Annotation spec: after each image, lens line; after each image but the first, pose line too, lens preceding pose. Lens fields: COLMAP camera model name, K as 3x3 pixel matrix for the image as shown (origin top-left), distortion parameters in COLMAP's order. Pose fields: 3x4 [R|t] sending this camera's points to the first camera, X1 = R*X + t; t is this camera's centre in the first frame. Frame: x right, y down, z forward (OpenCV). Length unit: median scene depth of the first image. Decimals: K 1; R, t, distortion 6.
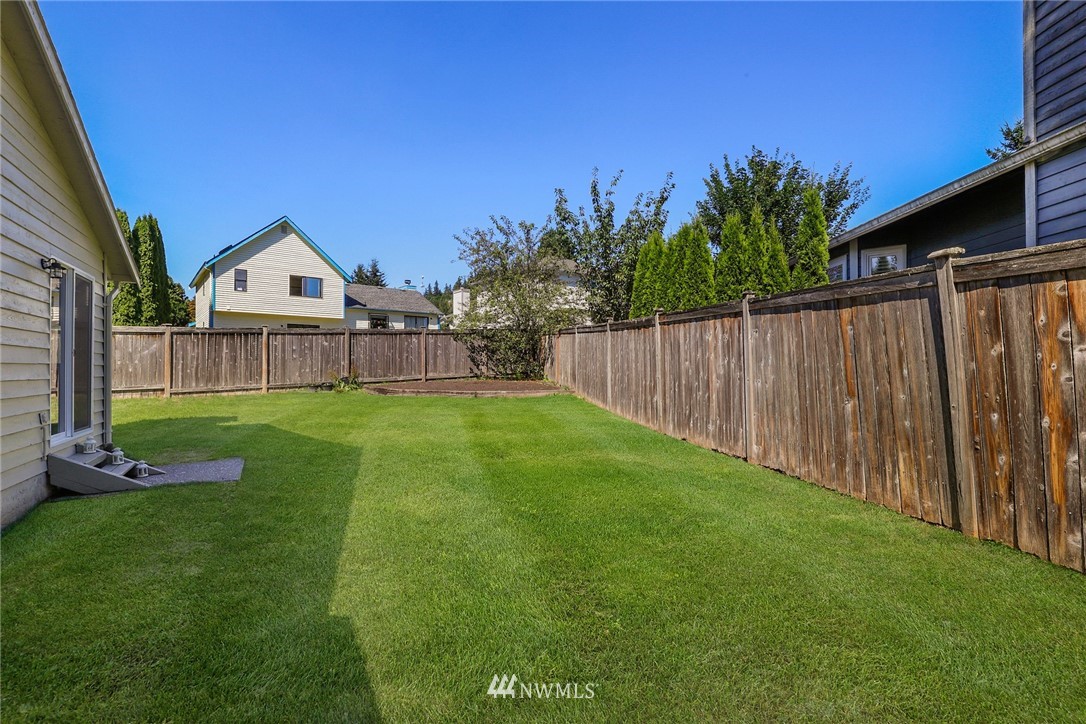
lens RADIAL K [[505.5, 0, 547.6], [0, 505.5, 366.9], [0, 0, 1]] dist [-0.029962, 0.006798]
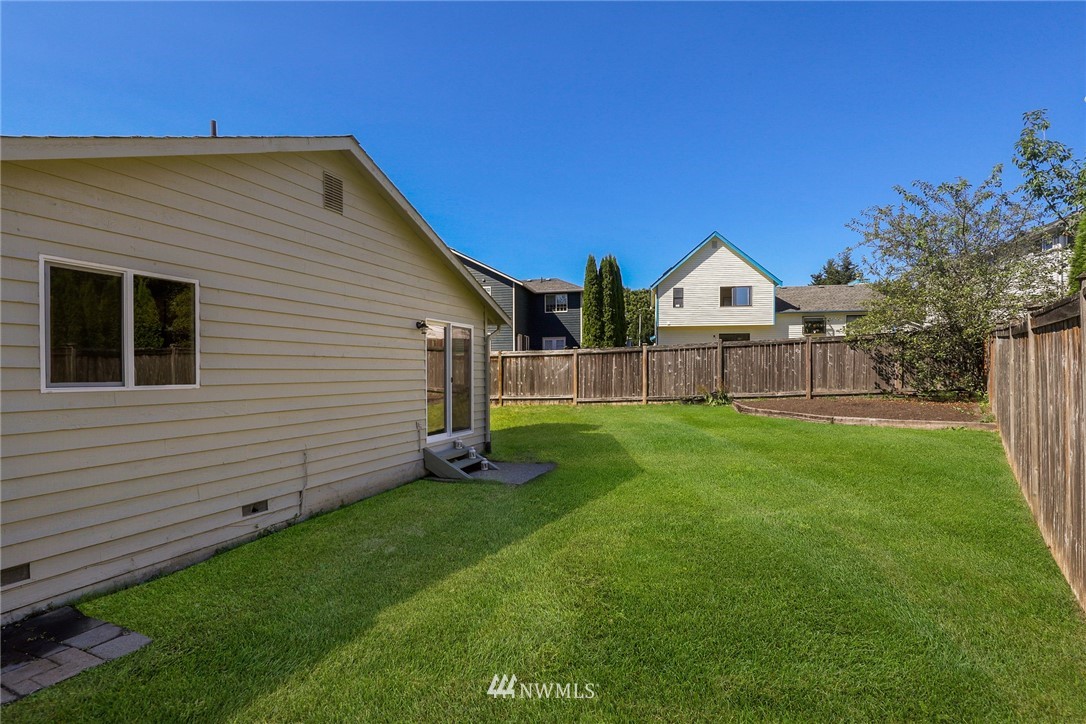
lens RADIAL K [[505.5, 0, 534.0], [0, 505.5, 370.9], [0, 0, 1]] dist [-0.029962, 0.006798]
pose [[0.619650, -0.004761, -0.784863, 0.145213], [0.005358, 0.999984, -0.001836, -0.019519], [0.784860, -0.003067, 0.619666, 0.100288]]
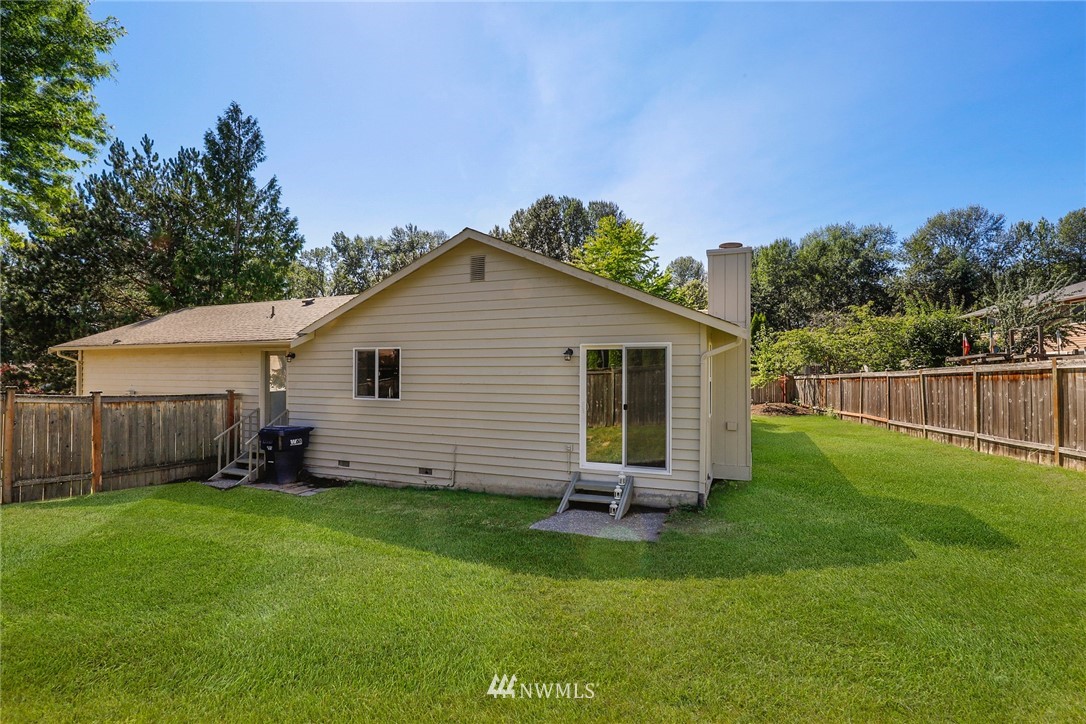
lens RADIAL K [[505.5, 0, 545.7], [0, 505.5, 357.5], [0, 0, 1]] dist [-0.029962, 0.006798]
pose [[-0.769699, -0.018869, -0.638129, 0.035636], [-0.002182, 0.999635, -0.026927, -0.047285], [0.638404, -0.019333, -0.769459, 0.714242]]
